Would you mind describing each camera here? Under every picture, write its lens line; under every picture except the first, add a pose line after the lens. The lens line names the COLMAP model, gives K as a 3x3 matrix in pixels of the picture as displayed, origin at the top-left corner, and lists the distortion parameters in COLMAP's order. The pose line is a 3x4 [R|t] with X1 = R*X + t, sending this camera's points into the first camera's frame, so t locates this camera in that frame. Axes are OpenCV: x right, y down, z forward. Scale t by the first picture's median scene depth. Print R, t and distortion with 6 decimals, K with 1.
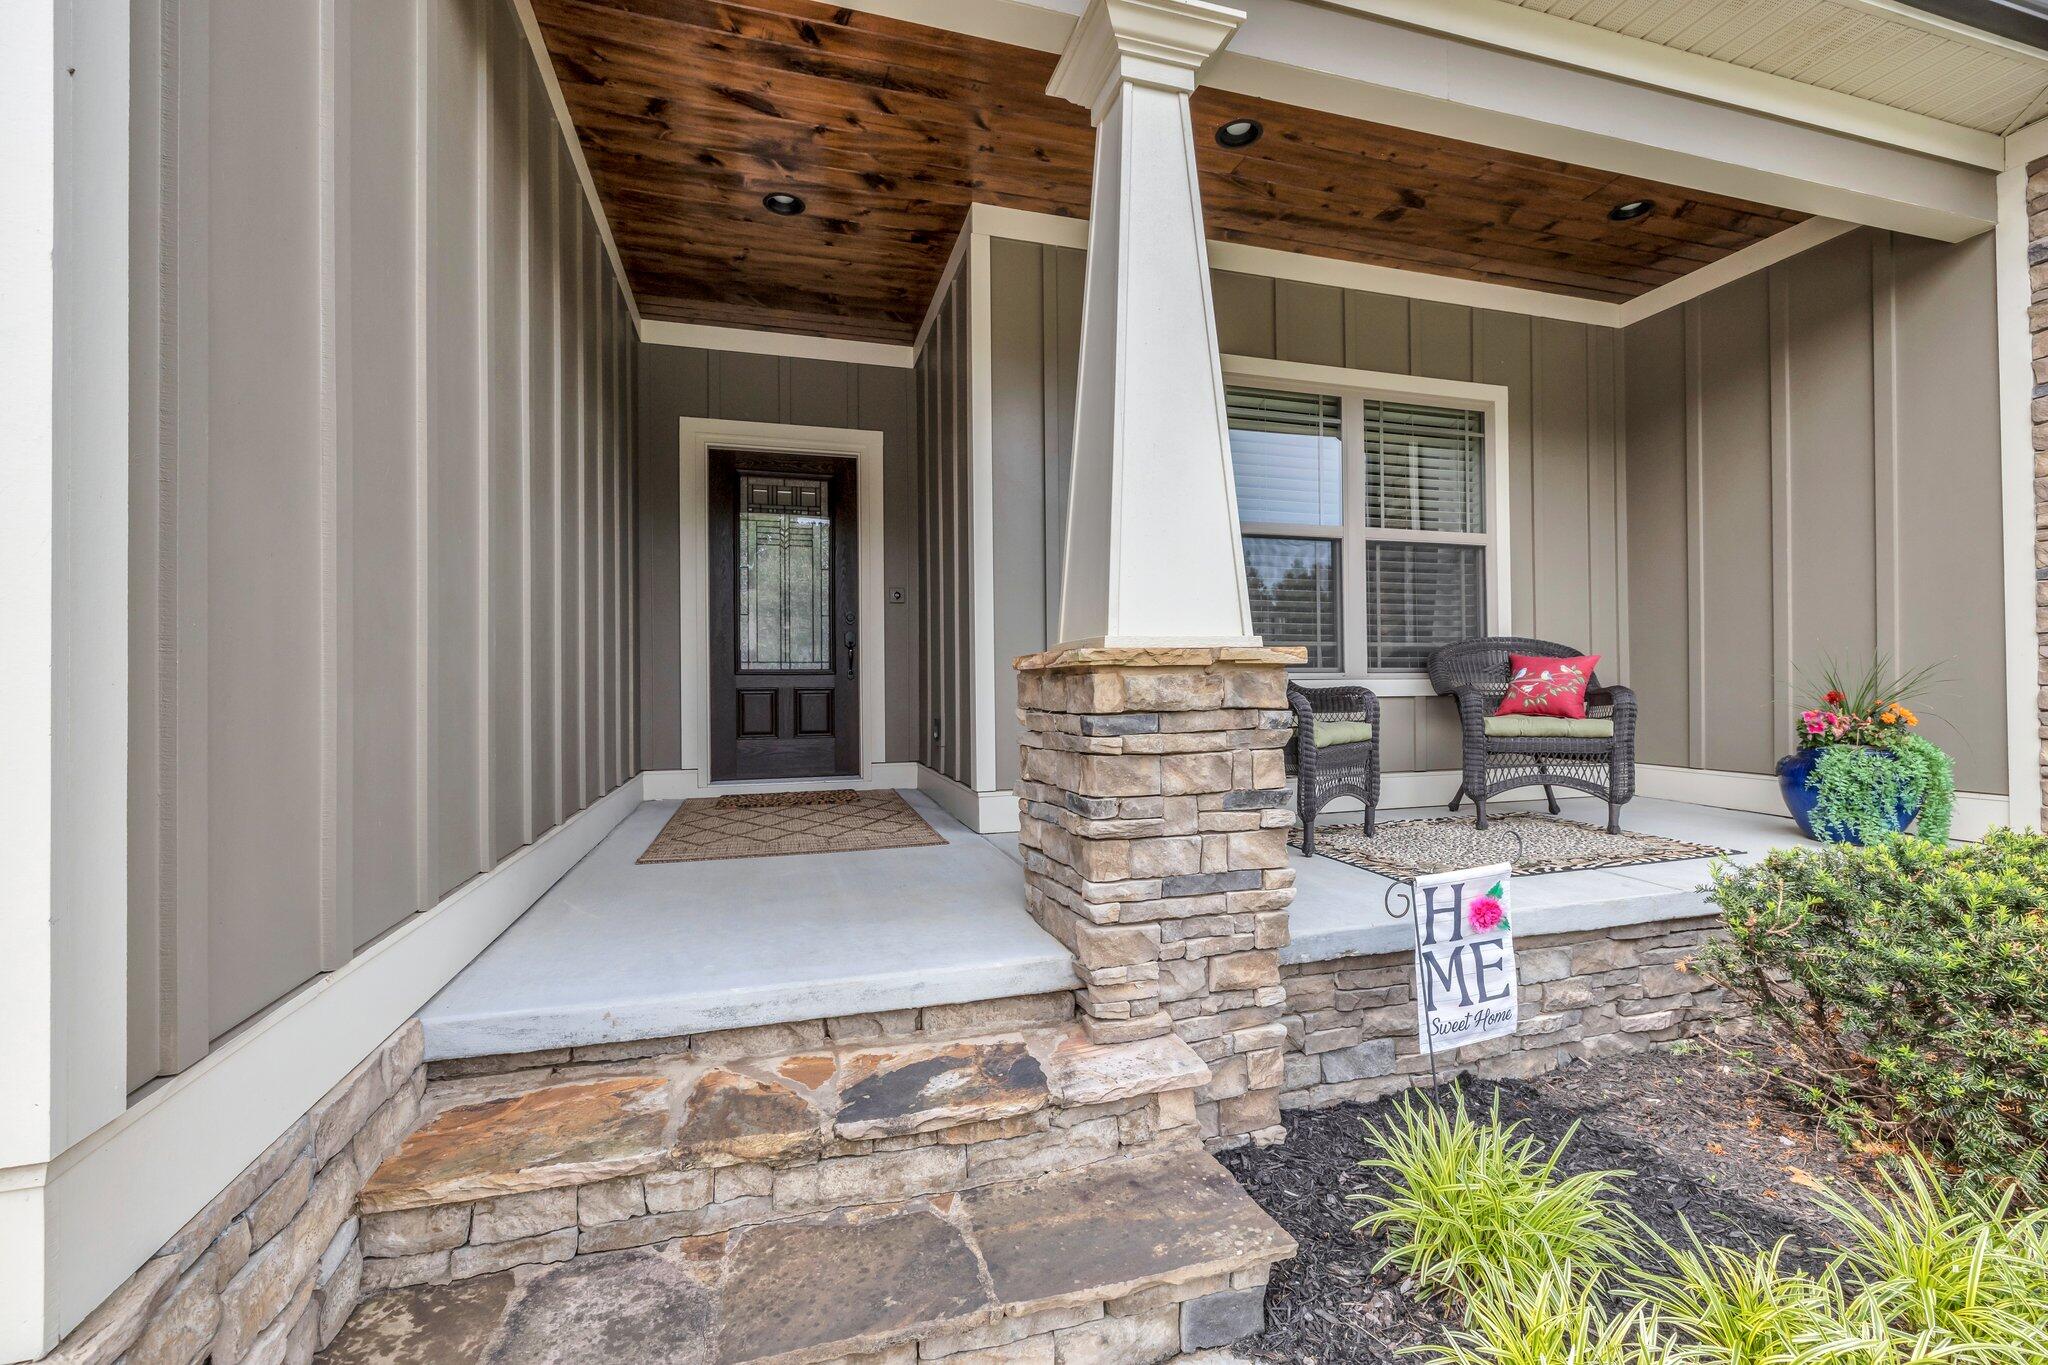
lens RADIAL K [[862.8, 0, 1022.1], [0, 862.8, 683.8], [0, 0, 1]] dist [-0.000244, 0.000113]
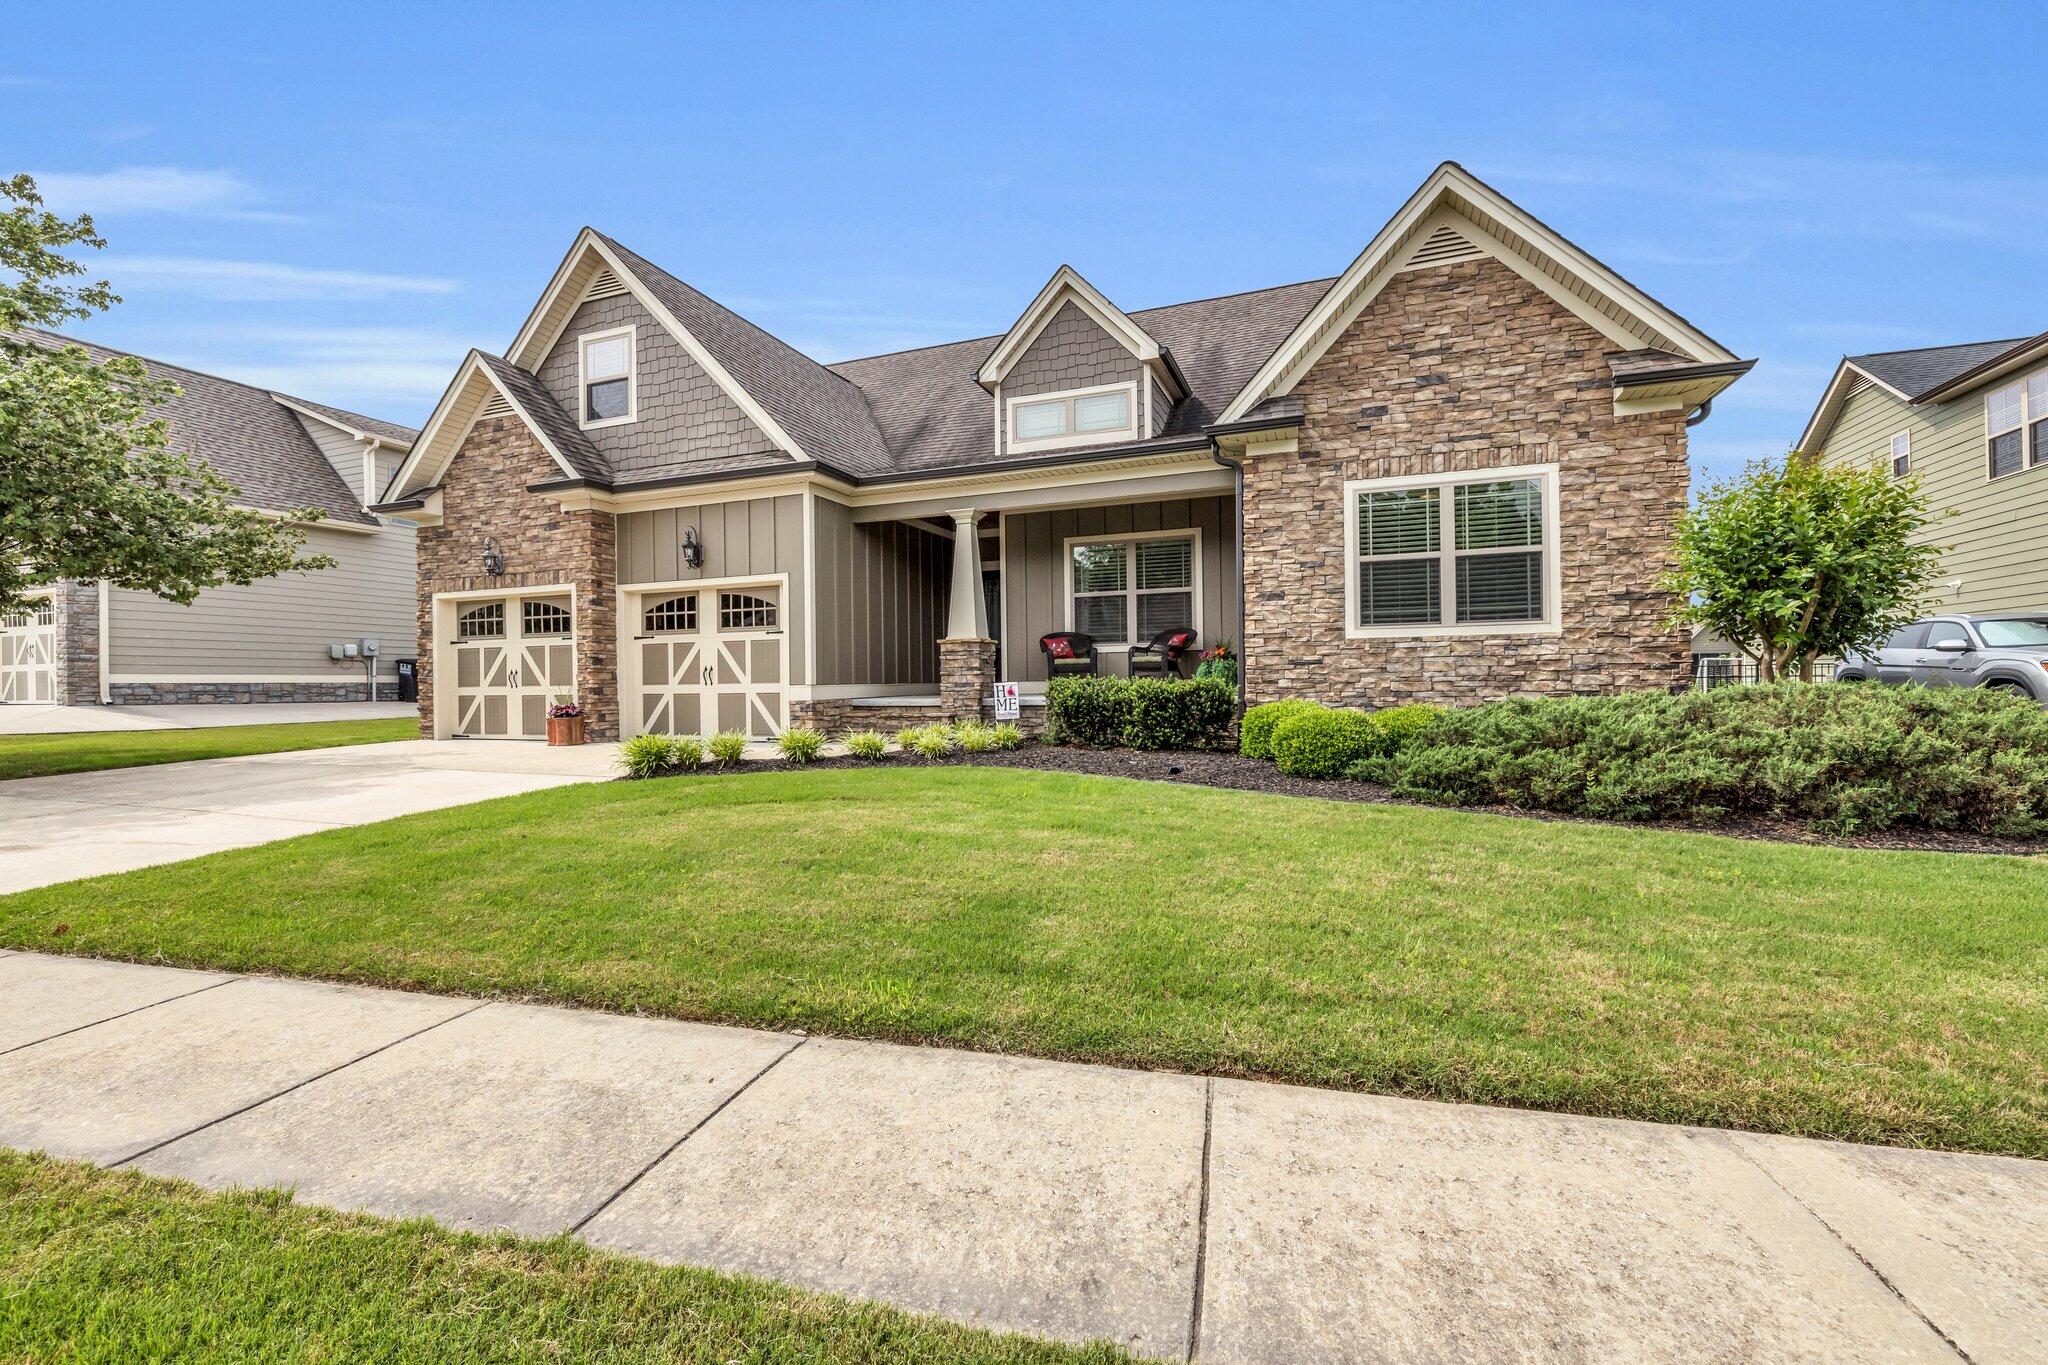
lens RADIAL K [[862.8, 0, 1037.3], [0, 862.8, 679.8], [0, 0, 1]] dist [-0.000244, 0.000113]
pose [[0.789597, -0.003687, -0.613615, 1.745172], [0.010017, 0.999926, 0.006882, 0.079962], [0.613545, -0.011581, 0.789575, -1.305476]]
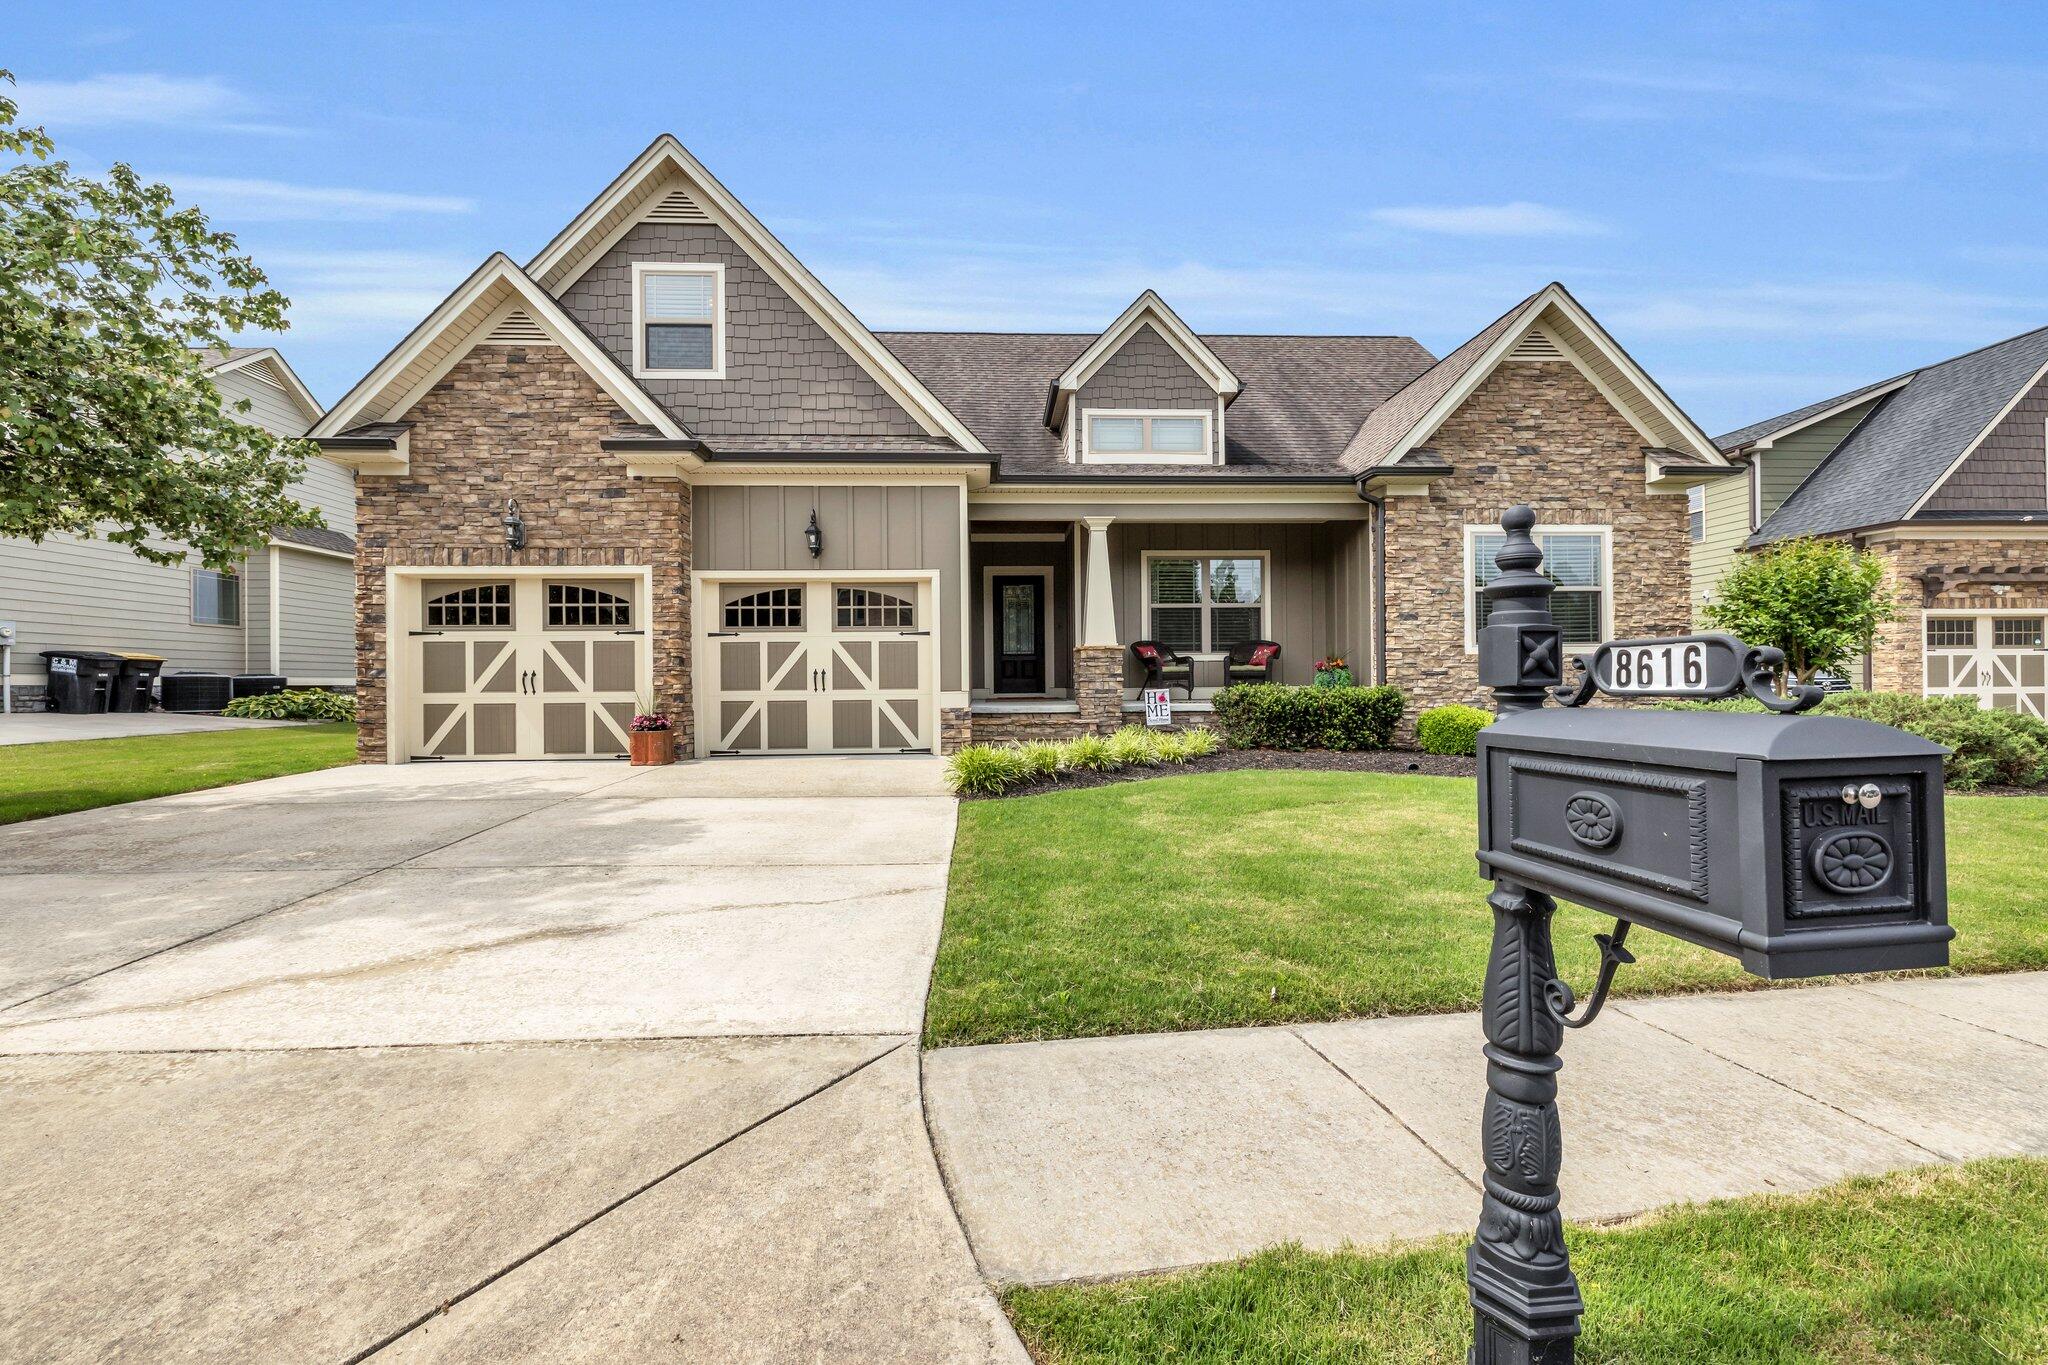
lens RADIAL K [[862.8, 0, 1019.8], [0, 862.8, 682.9], [0, 0, 1]] dist [-0.000244, 0.000113]
pose [[0.970606, -0.000354, -0.240673, 0.453685], [0.001713, 0.999984, 0.005438, 0.071052], [0.240667, -0.005690, 0.970591, -1.940715]]
